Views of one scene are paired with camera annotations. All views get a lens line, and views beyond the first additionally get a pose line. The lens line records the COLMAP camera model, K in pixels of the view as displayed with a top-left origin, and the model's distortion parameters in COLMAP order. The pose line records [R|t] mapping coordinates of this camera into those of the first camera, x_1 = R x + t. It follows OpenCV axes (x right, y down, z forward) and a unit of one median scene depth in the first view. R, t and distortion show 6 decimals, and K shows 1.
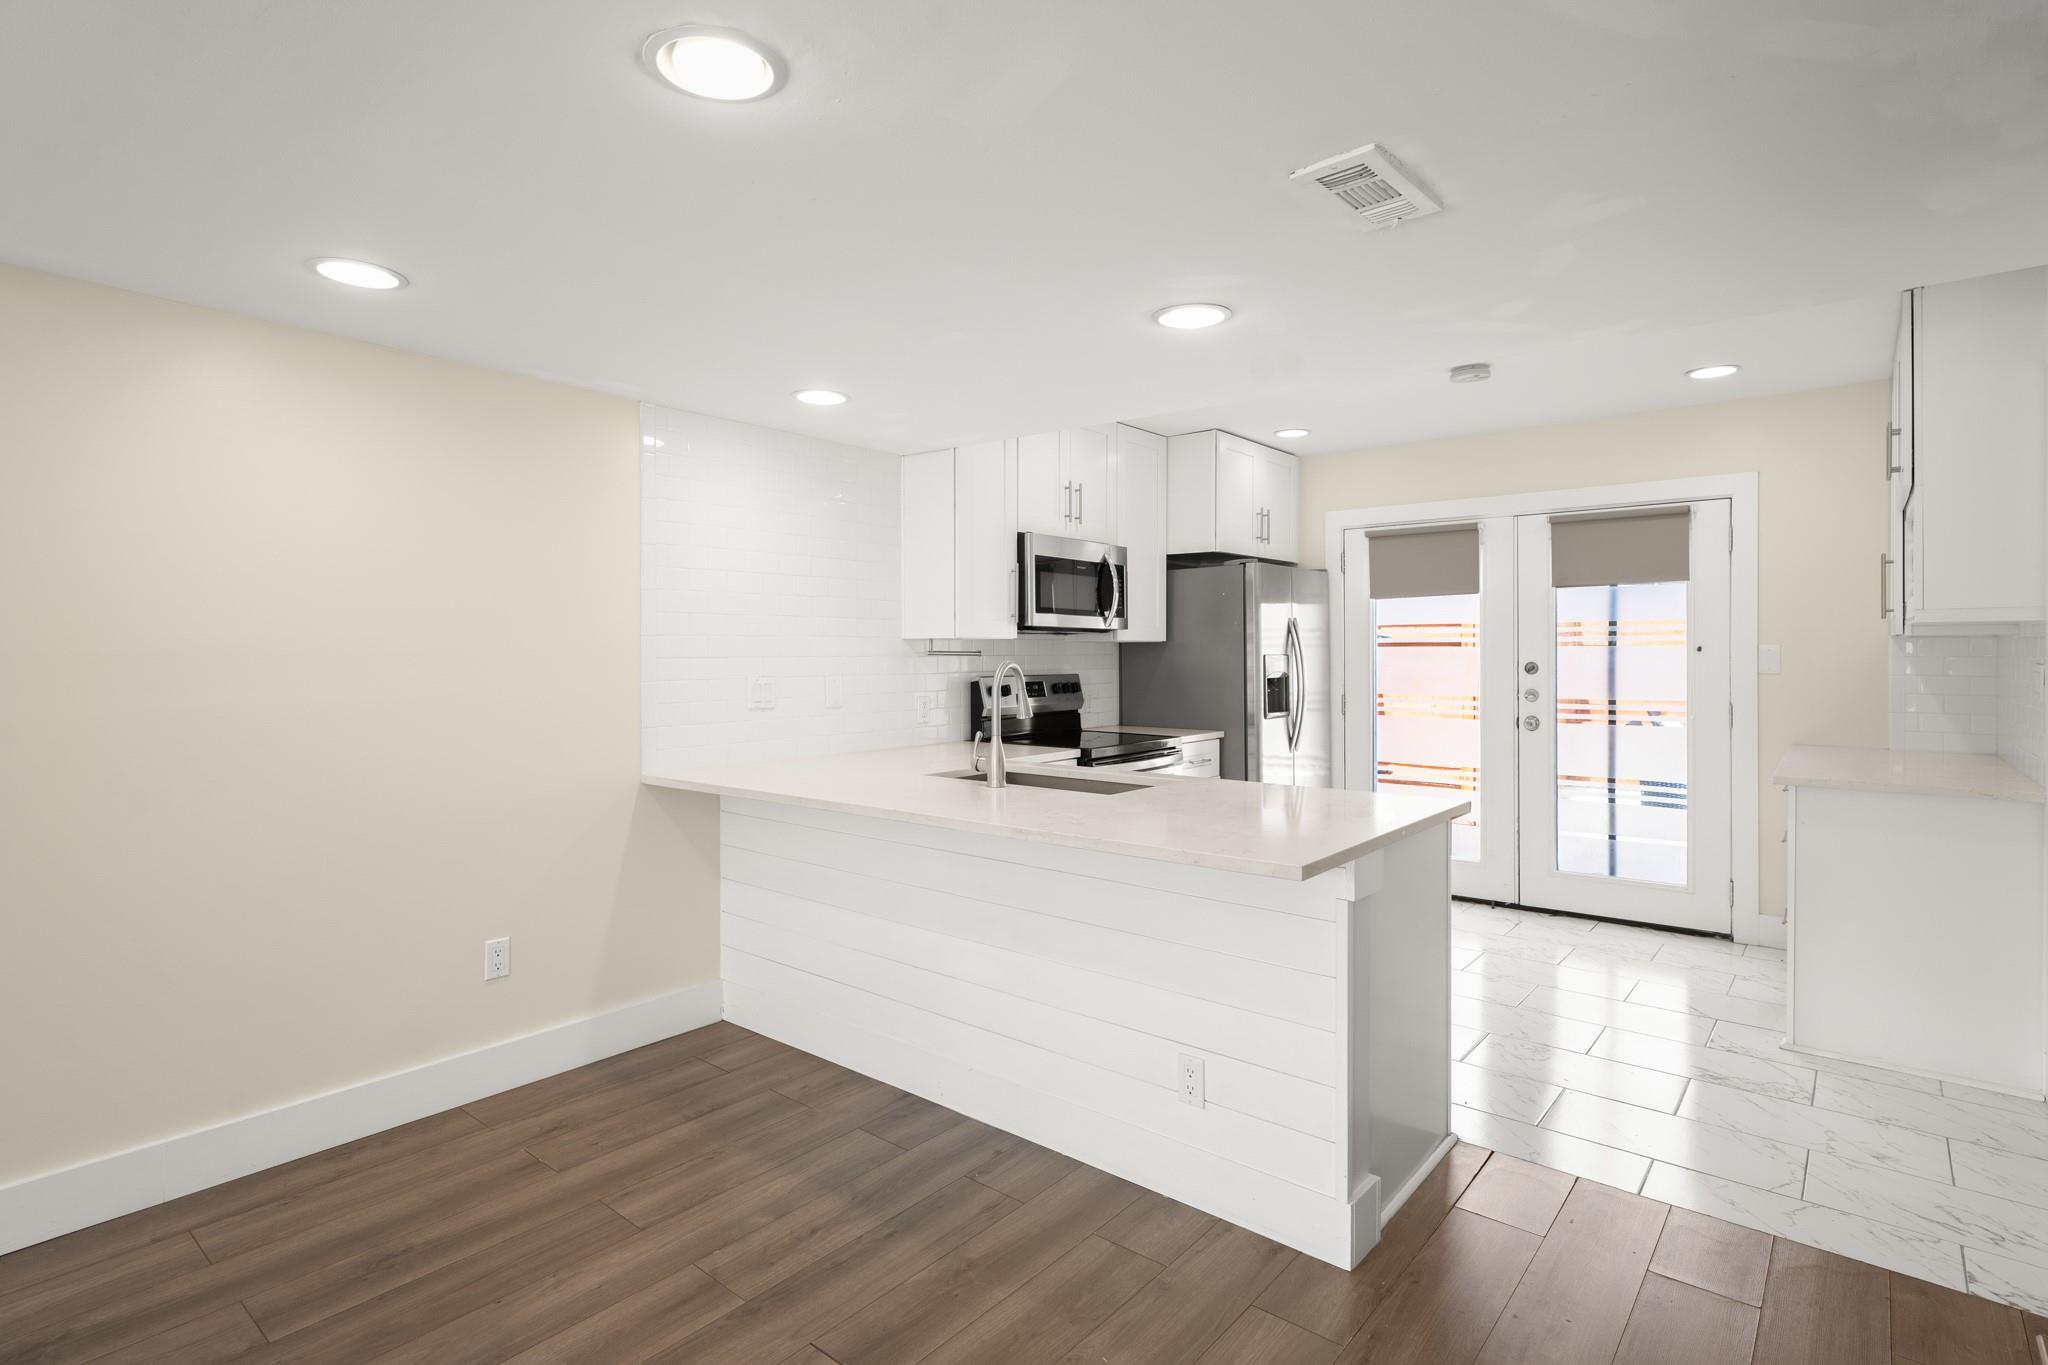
lens RADIAL K [[1046.6, 0, 1019.6], [0, 1046.6, 651.0], [0, 0, 1]] dist [0.024102, 0.000032]
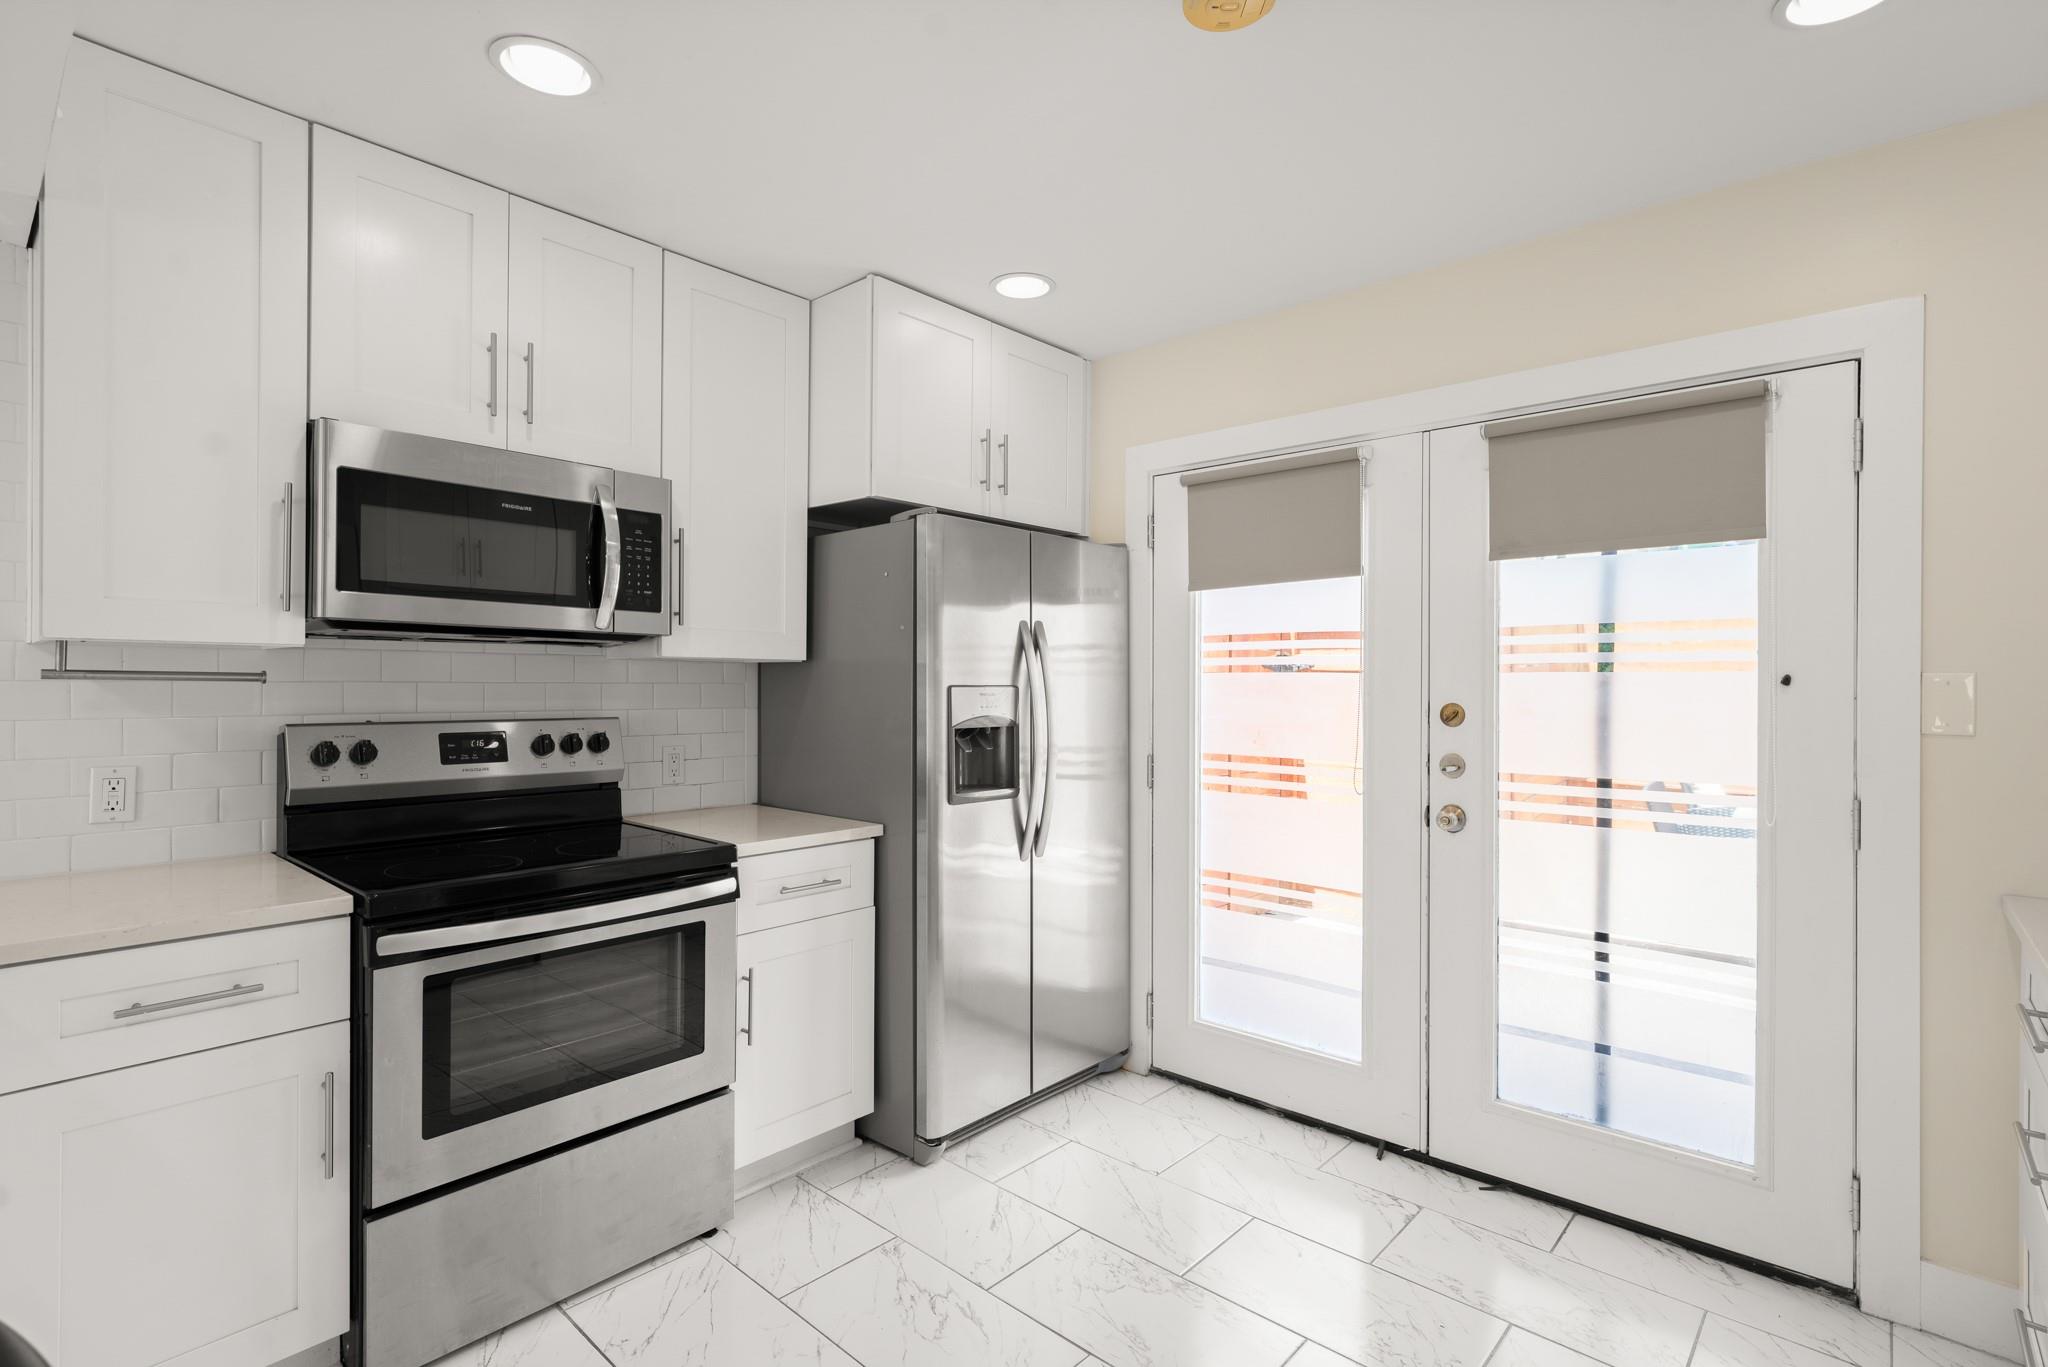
lens RADIAL K [[958.4, 0, 1014.3], [0, 958.4, 679.3], [0, 0, 1]] dist [-0.009749, 0.000443]
pose [[0.998922, 0.007971, -0.045738, 0.293457], [-0.008206, 0.999954, -0.004943, 0.002709], [0.045696, 0.005313, 0.998941, 0.518699]]
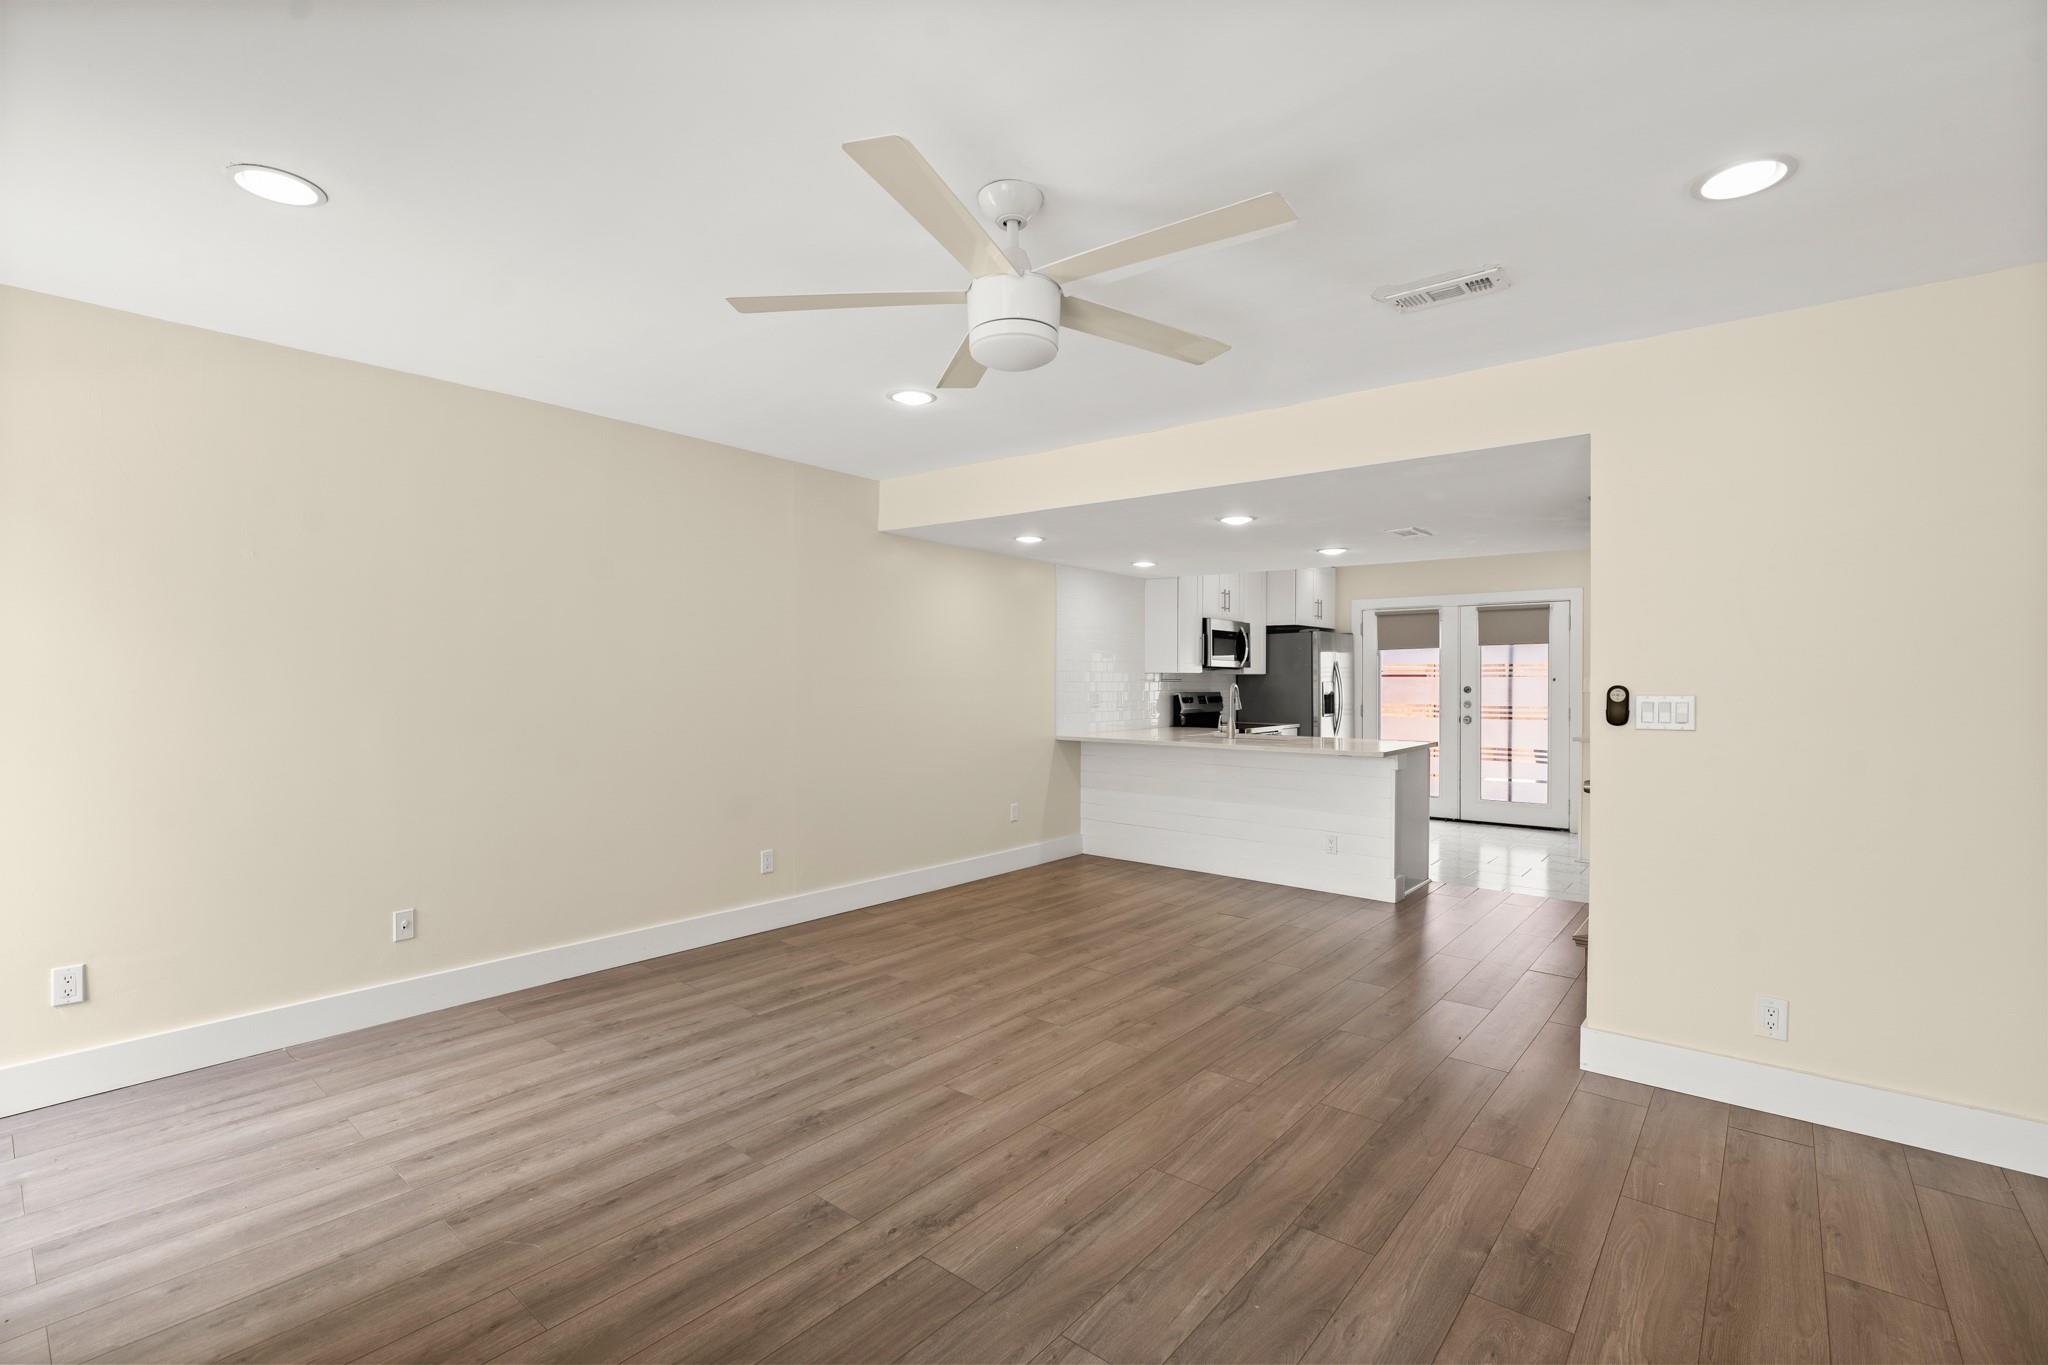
lens RADIAL K [[934.3, 0, 1024.0], [0, 934.3, 682.5], [0, 0, 1]] dist [-0.002624, -0.000312]
pose [[0.999990, 0.004140, 0.001454, -0.293130], [-0.004140, 0.999991, 0.000054, 0.007138], [-0.001454, -0.000060, 0.999999, -0.635128]]
